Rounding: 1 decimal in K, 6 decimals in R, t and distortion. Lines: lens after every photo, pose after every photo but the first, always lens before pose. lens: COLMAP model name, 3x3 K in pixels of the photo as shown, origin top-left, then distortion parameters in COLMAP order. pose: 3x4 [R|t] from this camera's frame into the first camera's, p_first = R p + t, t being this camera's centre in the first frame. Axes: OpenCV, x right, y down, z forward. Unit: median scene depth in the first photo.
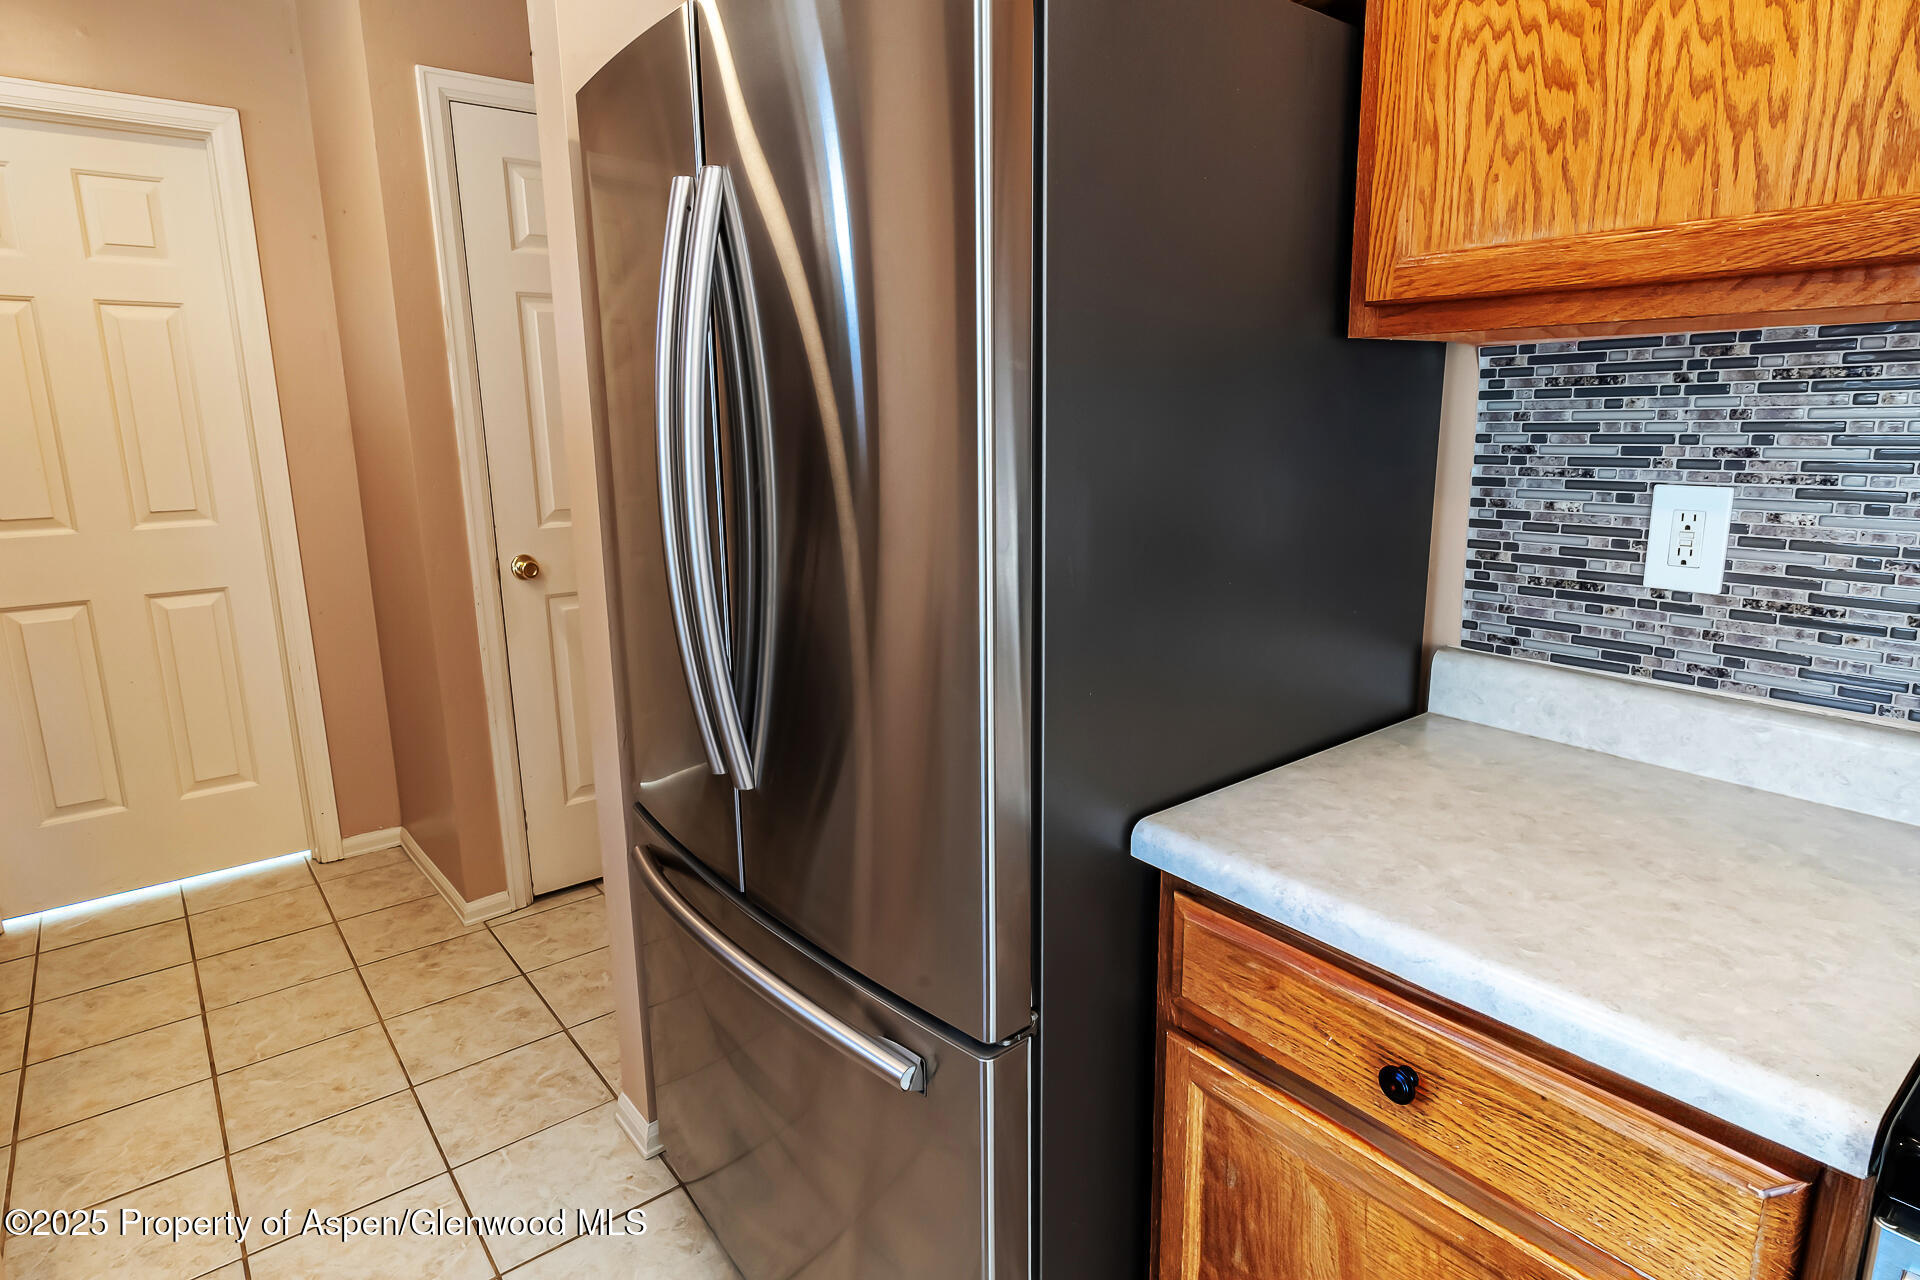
lens RADIAL K [[1056.5, 0, 978.7], [0, 1056.5, 622.1], [0, 0, 1]] dist [0.002693, 0.000710]
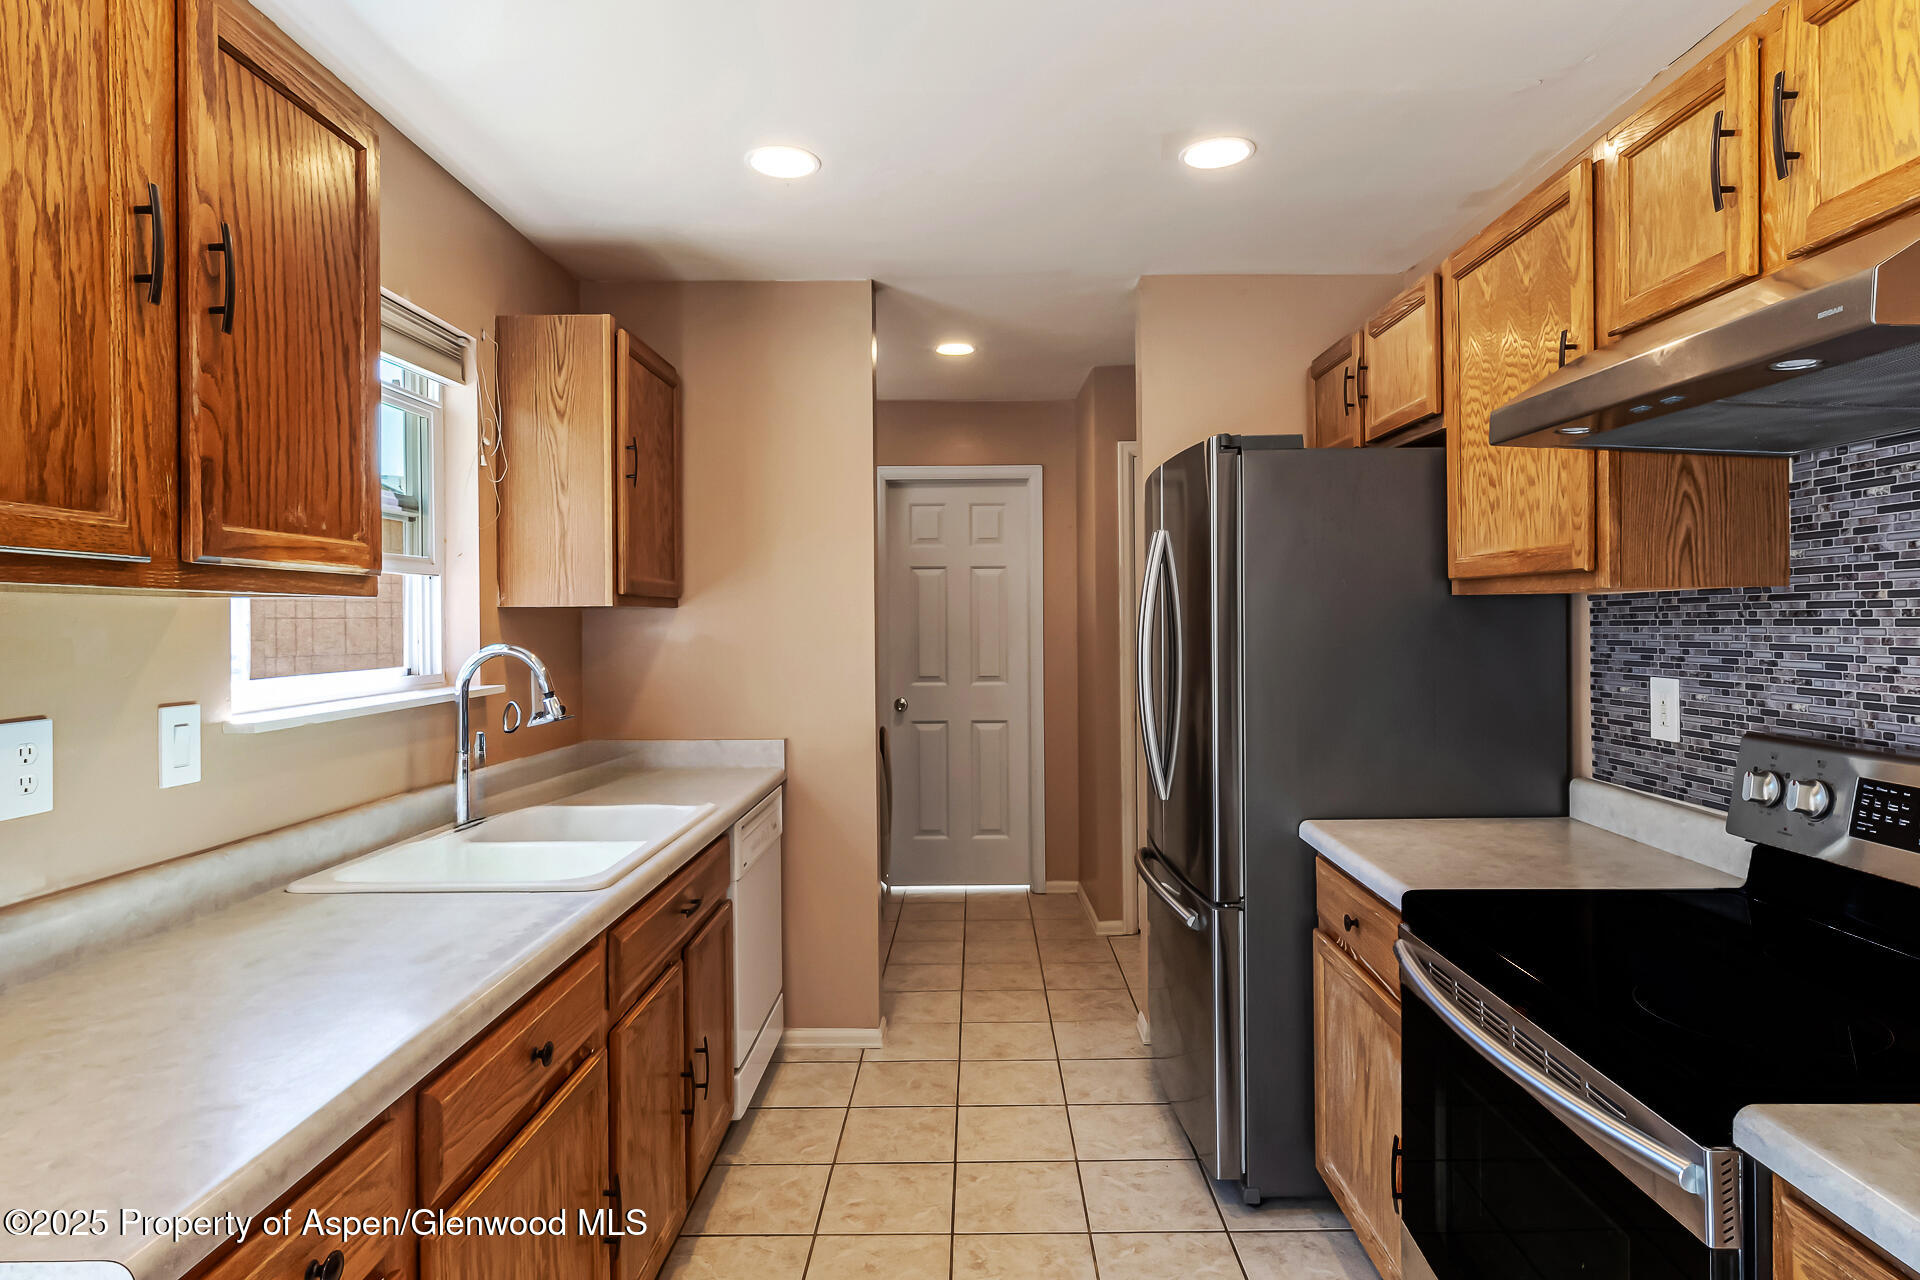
lens RADIAL K [[1056.5, 0, 978.7], [0, 1056.5, 622.1], [0, 0, 1]] dist [0.002693, 0.000710]
pose [[0.776673, 0.005919, -0.629877, 0.489442], [-0.125099, 0.981487, -0.145031, 0.092357], [0.617357, 0.191438, 0.763034, -0.548870]]
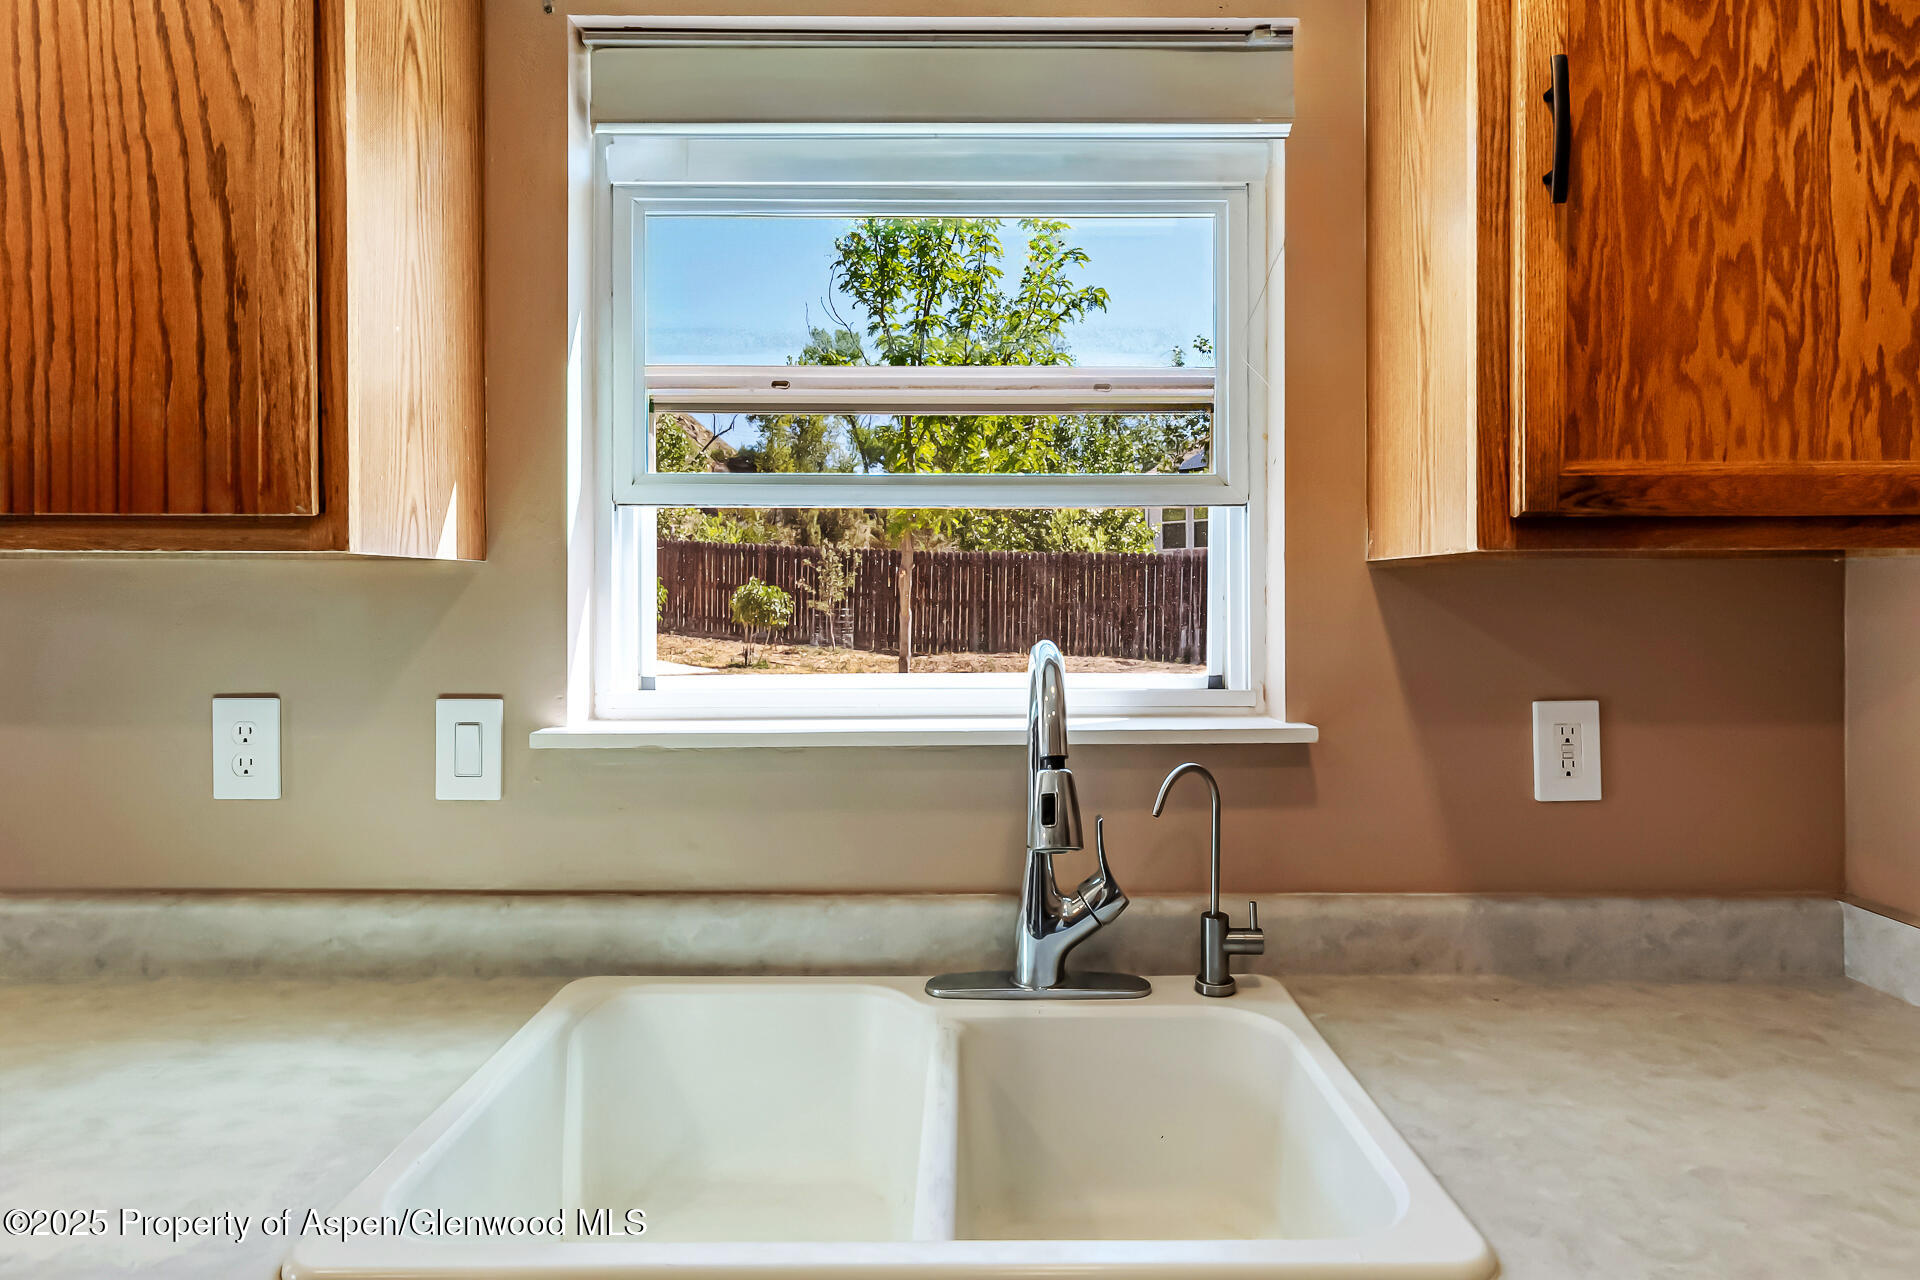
lens RADIAL K [[1049.1, 0, 965.3], [0, 1049.1, 604.1], [0, 0, 1]] dist [0.001749, 0.000840]
pose [[-0.628191, 0.014921, -0.777916, -0.122209], [-0.144777, 0.980113, 0.135711, -0.053669], [0.764471, 0.197876, -0.613538, 0.219440]]
